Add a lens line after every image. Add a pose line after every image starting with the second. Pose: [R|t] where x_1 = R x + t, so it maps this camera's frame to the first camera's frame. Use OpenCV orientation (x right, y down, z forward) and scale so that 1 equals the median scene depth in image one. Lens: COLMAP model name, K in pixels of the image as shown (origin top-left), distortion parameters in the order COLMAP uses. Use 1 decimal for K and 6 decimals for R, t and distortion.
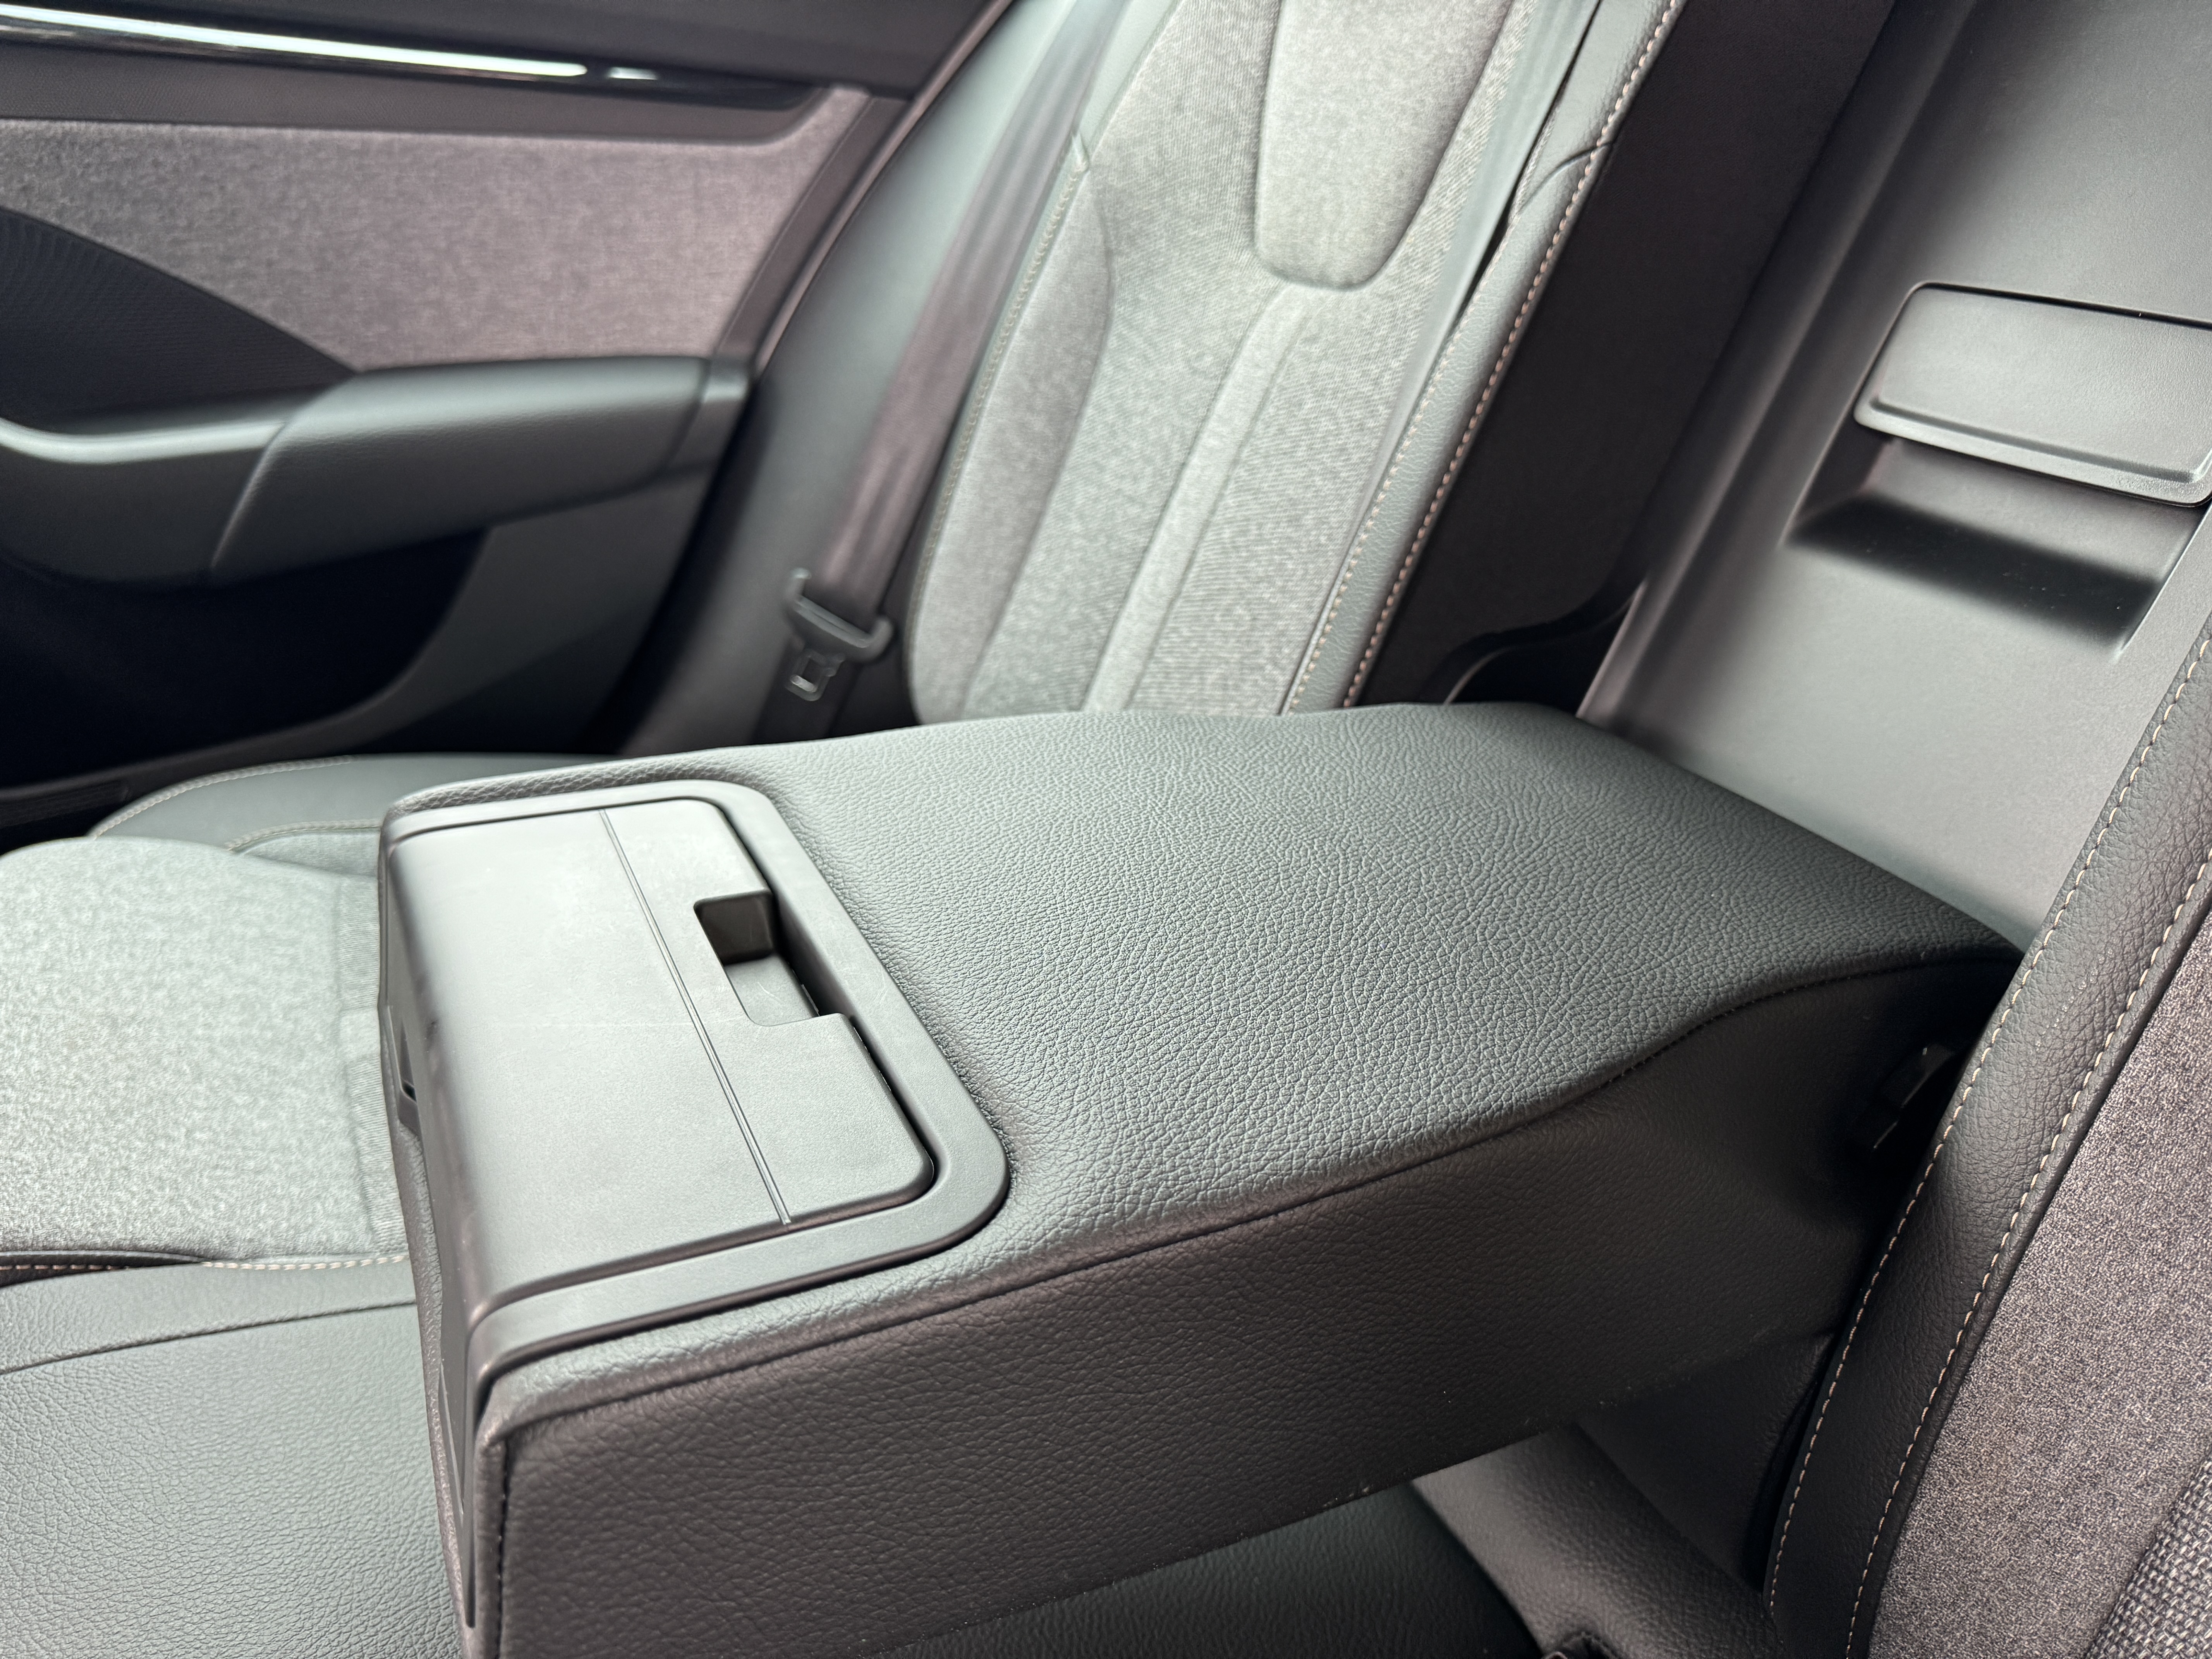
lens RADIAL K [[1604.2, 0, 1070.2], [0, 1604.2, 834.9], [0, 0, 1]] dist [0.021726, -0.027169]
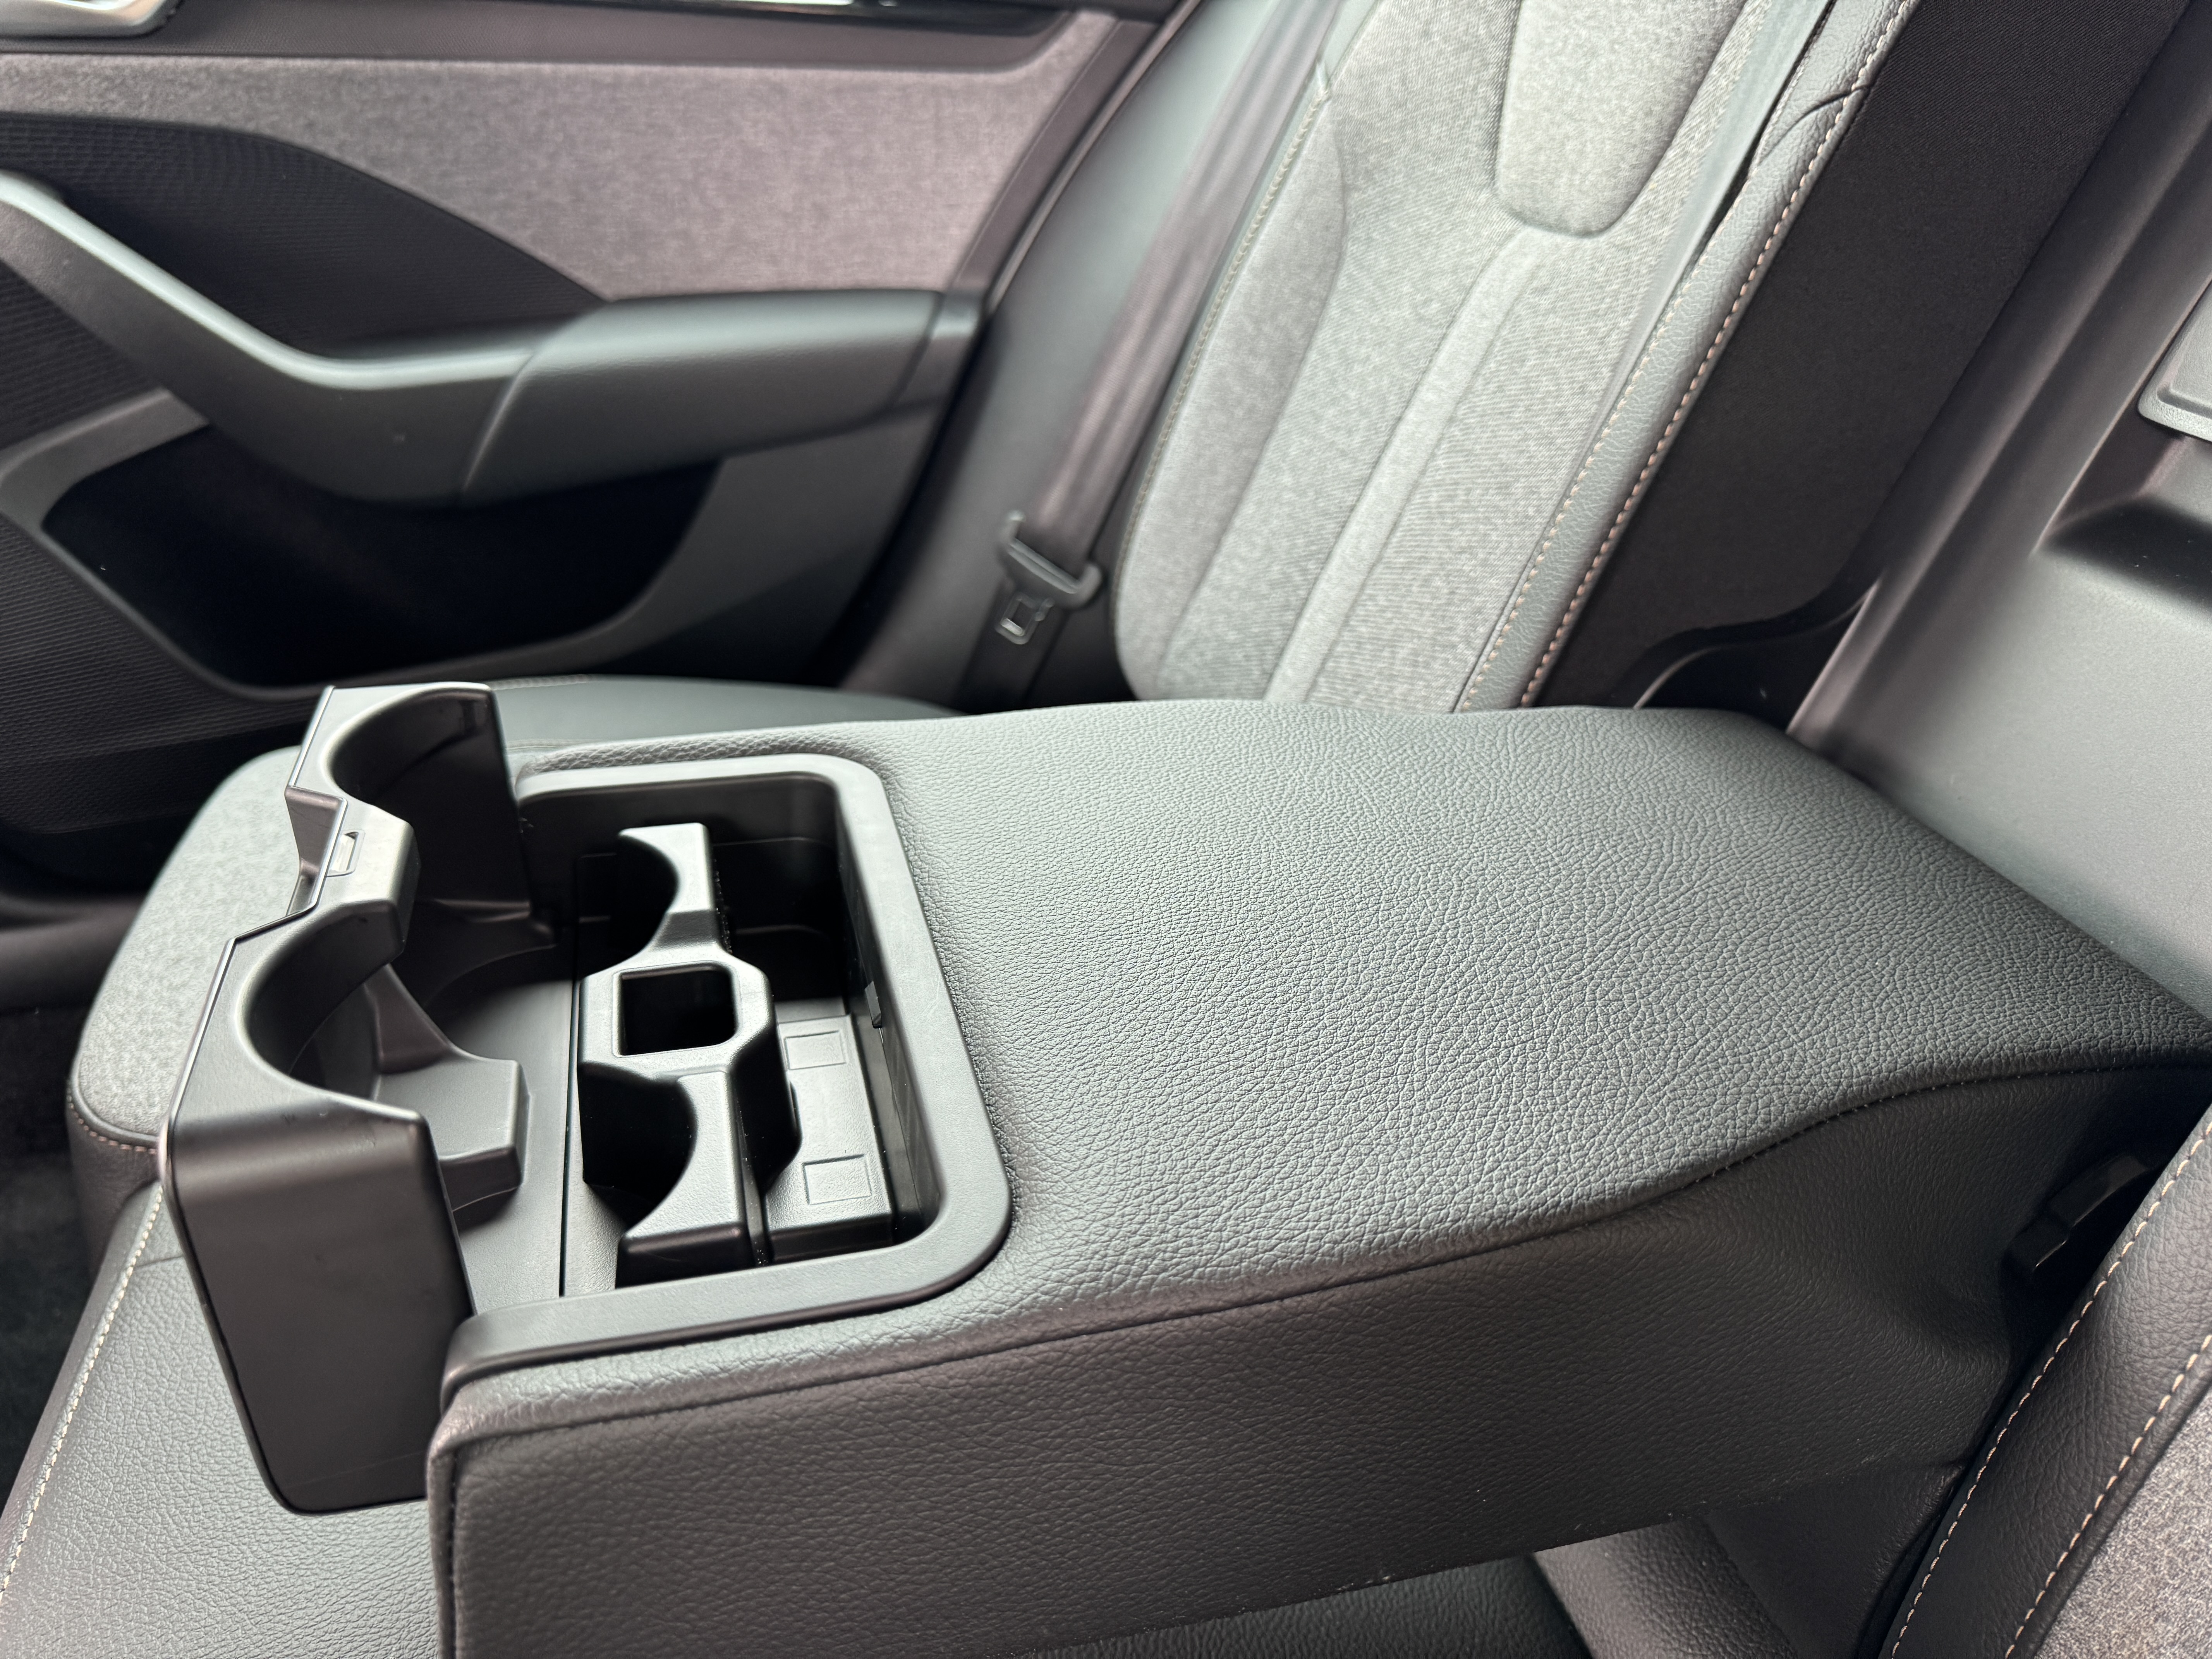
lens RADIAL K [[1592.9, 0, 1076.9], [0, 1592.9, 837.5], [0, 0, 1]] dist [0.003007, -0.006362]
pose [[0.983164, 0.073007, -0.167509, 0.056832], [-0.063262, 0.996019, 0.062801, -0.031779], [0.171427, -0.051147, 0.983868, 0.031697]]
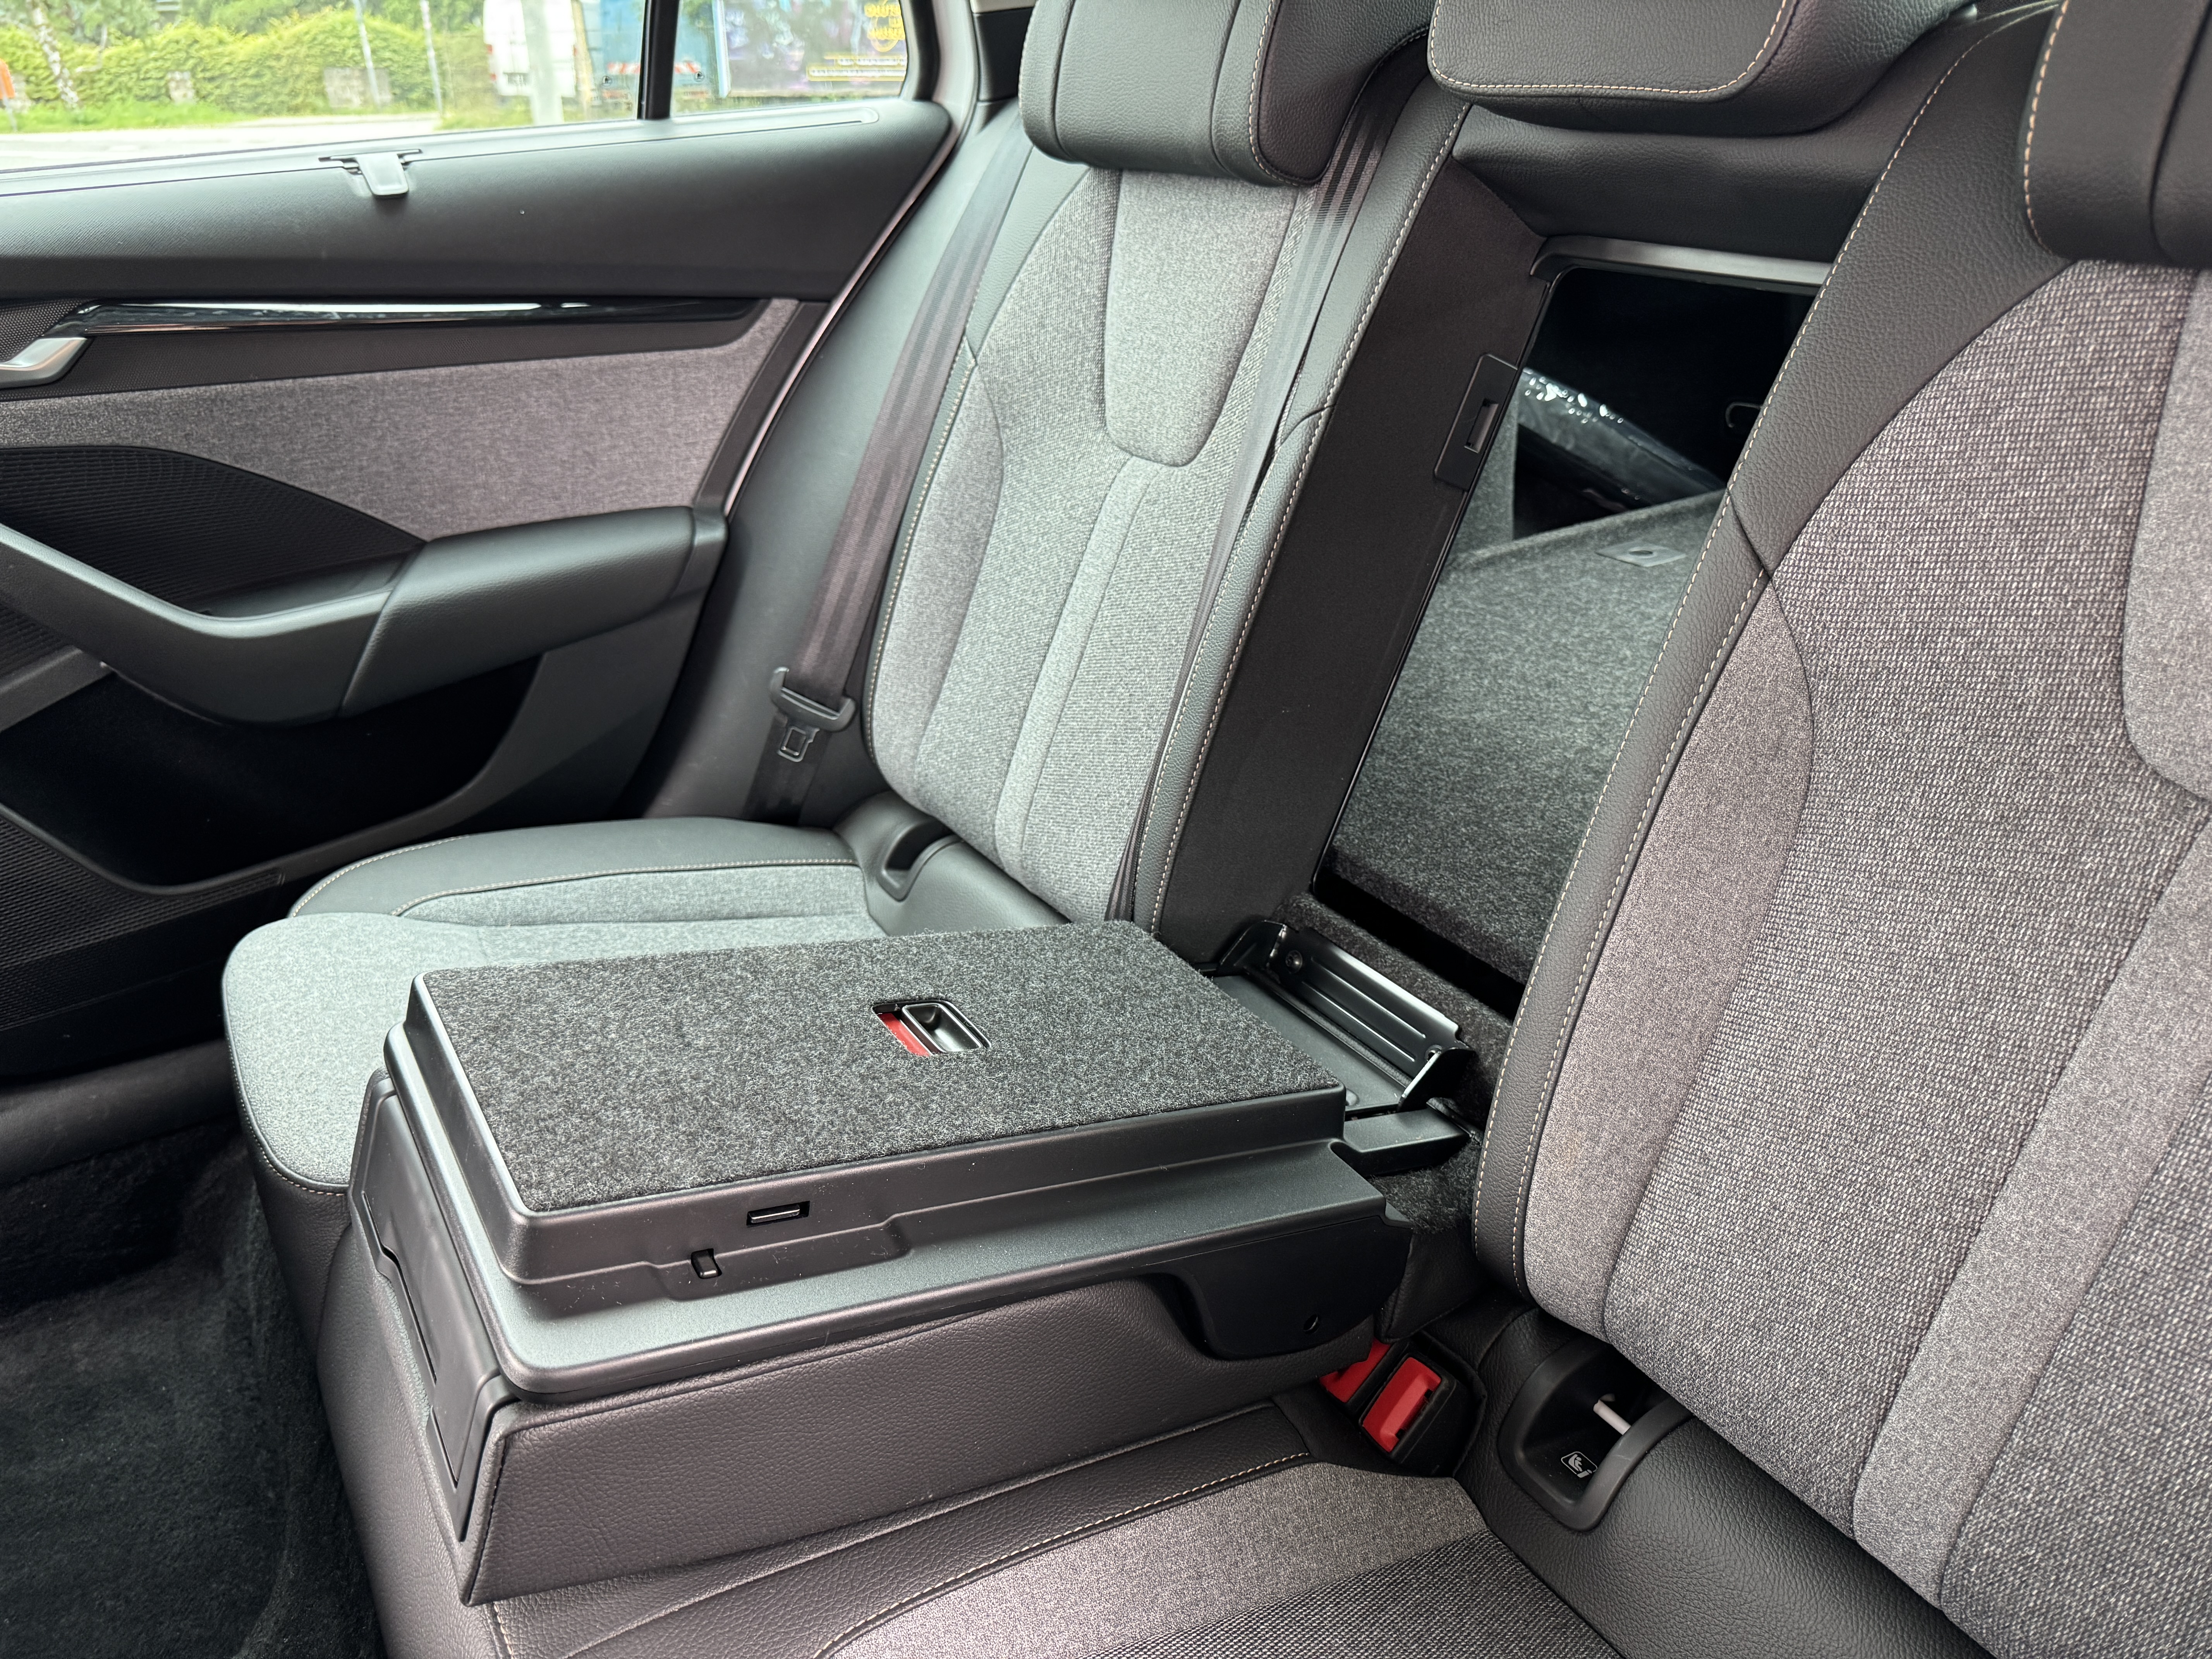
lens RADIAL K [[1592.9, 0, 1076.9], [0, 1592.9, 837.5], [0, 0, 1]] dist [0.003007, -0.006362]
pose [[0.991360, -0.087401, 0.097804, -0.076470], [0.085941, 0.996118, 0.019046, -0.031609], [-0.099089, -0.010476, 0.995023, -0.386944]]
